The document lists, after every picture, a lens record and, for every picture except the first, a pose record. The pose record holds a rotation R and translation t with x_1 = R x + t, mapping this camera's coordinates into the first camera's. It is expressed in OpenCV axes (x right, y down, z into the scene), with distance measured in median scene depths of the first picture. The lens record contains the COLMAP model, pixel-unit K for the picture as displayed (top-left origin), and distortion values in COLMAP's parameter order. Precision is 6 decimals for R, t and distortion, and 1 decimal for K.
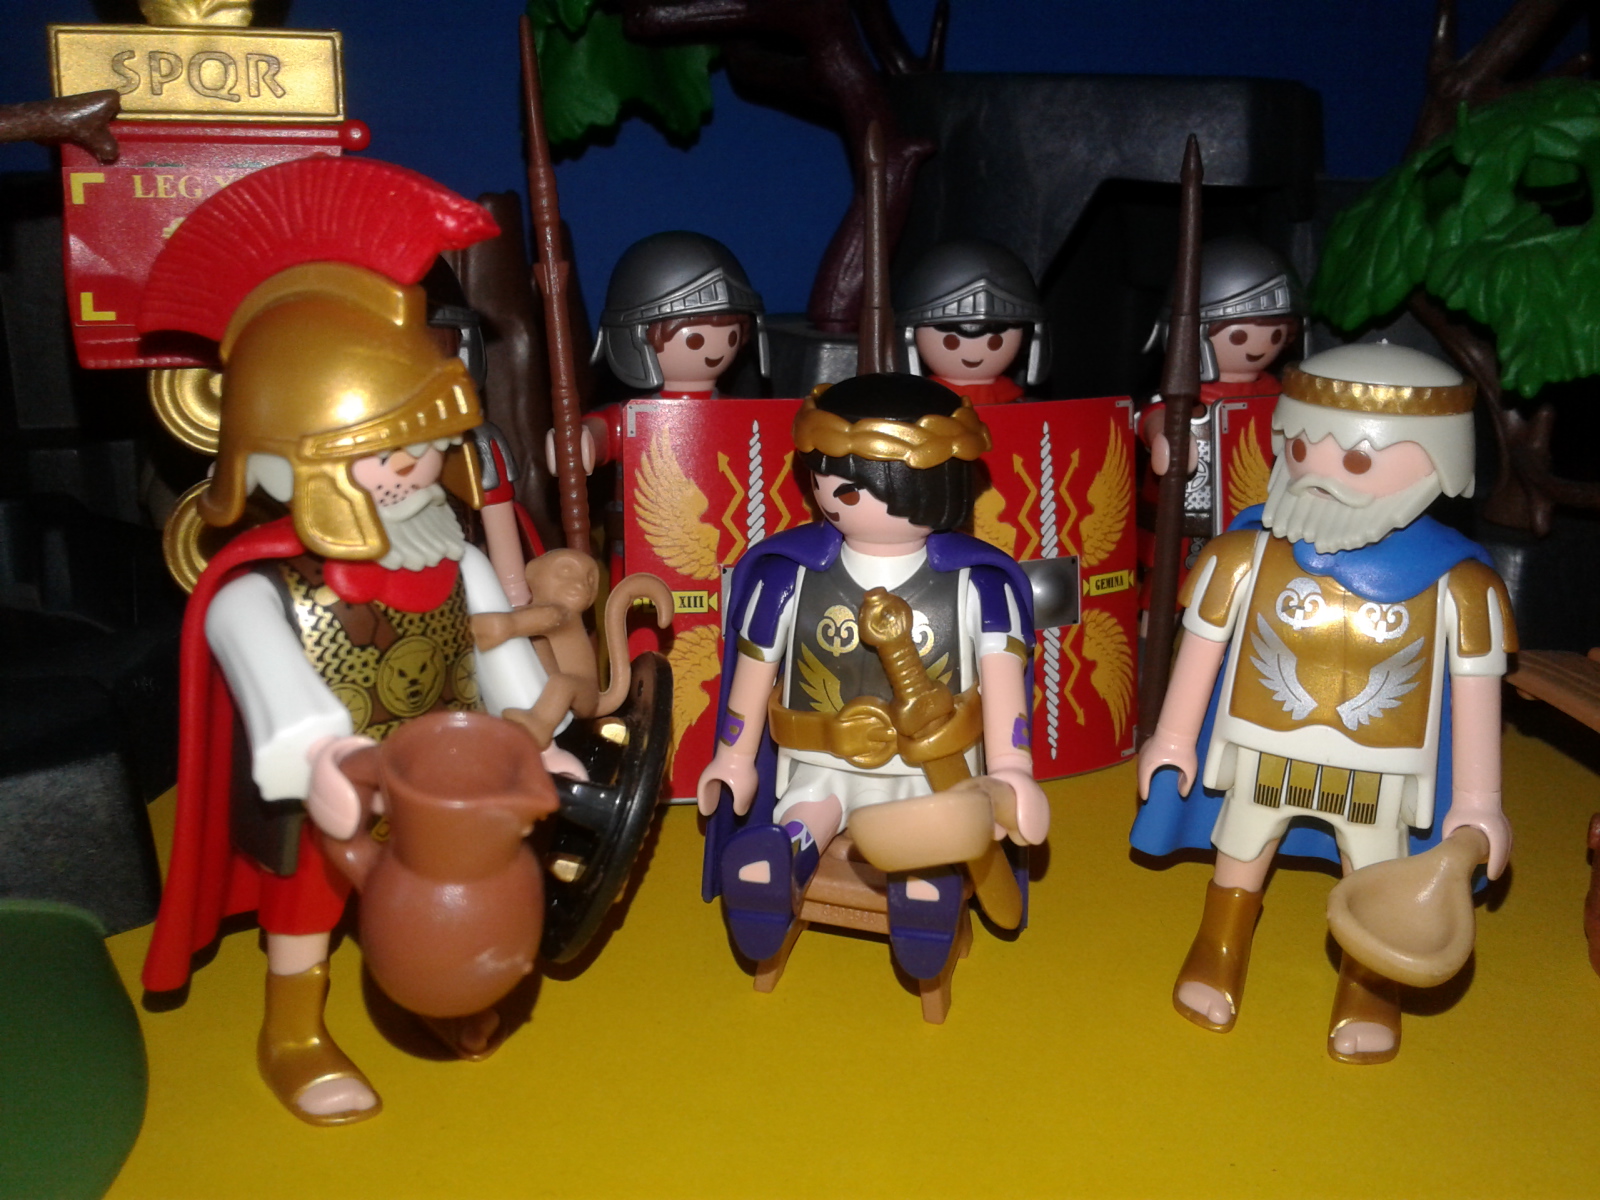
lens RADIAL K [[1546.7, 0, 799.8], [0, 1546.7, 621.8], [0, 0, 1]] dist [0.123385, -0.334018]
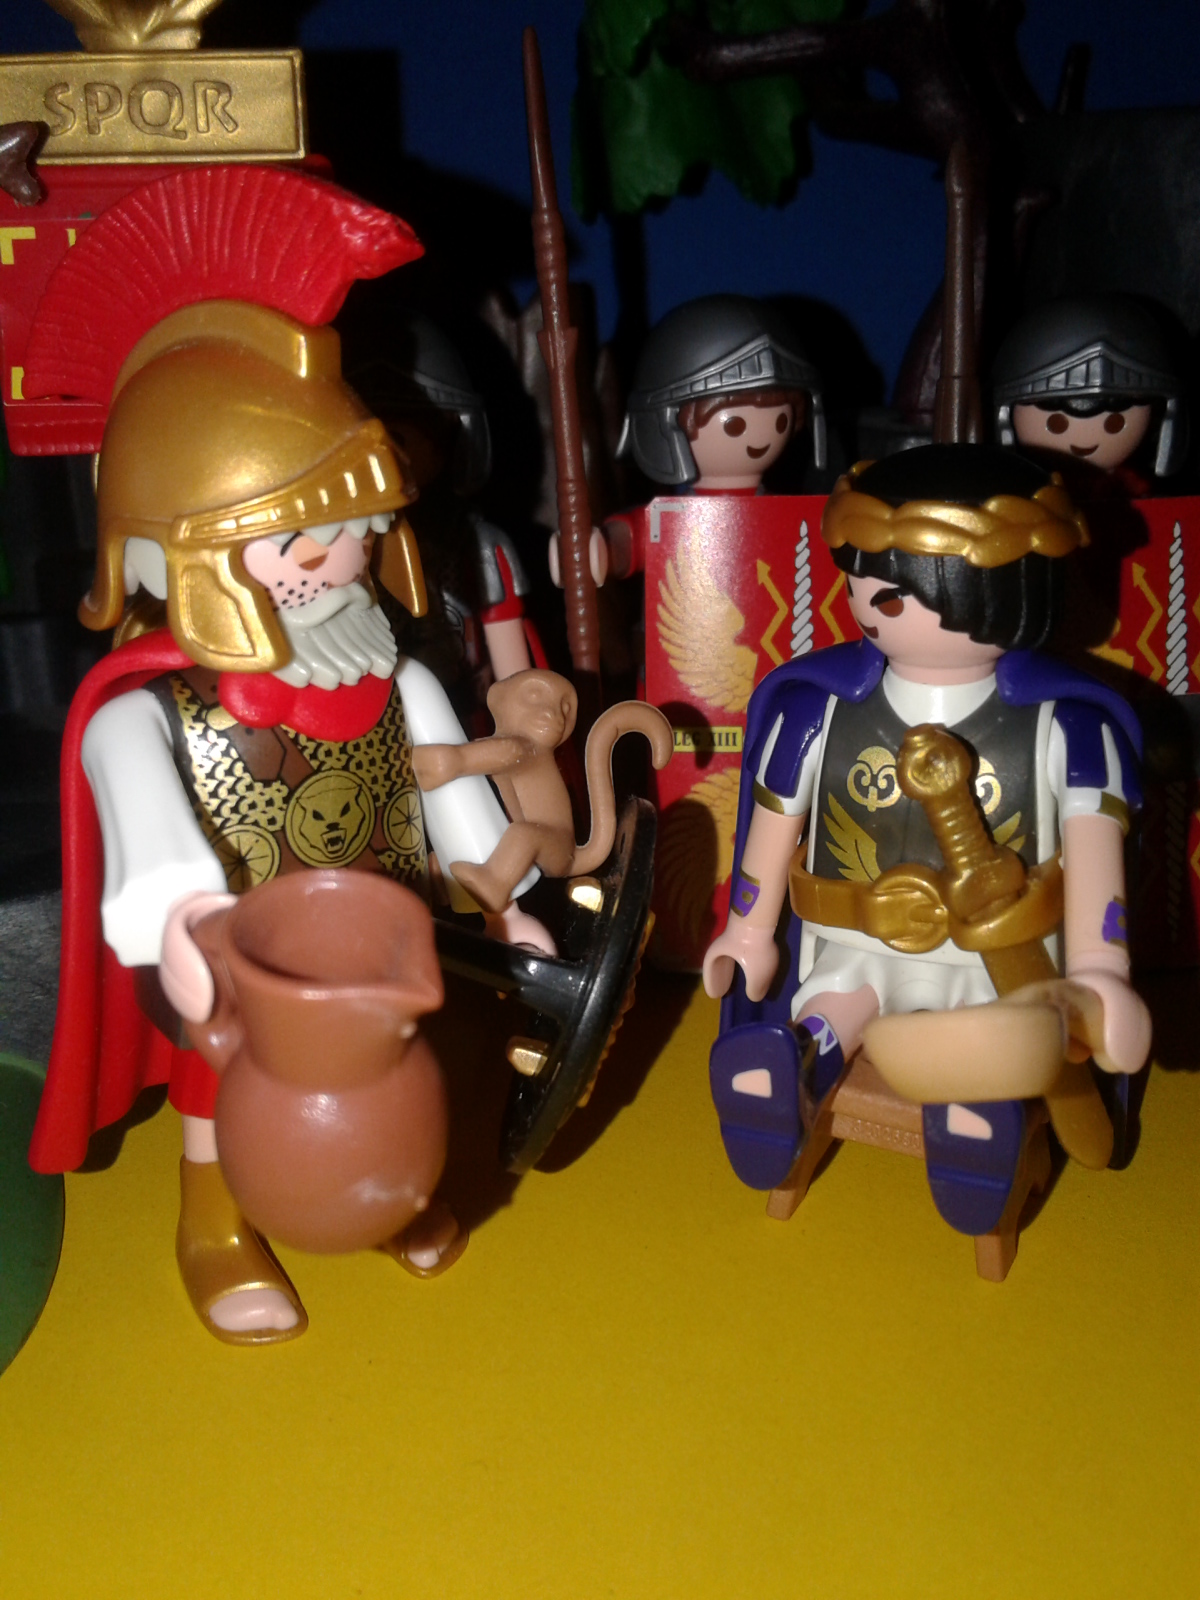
lens RADIAL K [[1546.7, 0, 600.0], [0, 1546.7, 800.0], [0, 0, 1]] dist [0.123385, -0.334018]
pose [[0.978415, 0.033190, -0.203965, 0.049868], [-0.028103, 0.999219, 0.027788, -0.001633], [0.204728, -0.021456, 0.978584, 0.206402]]
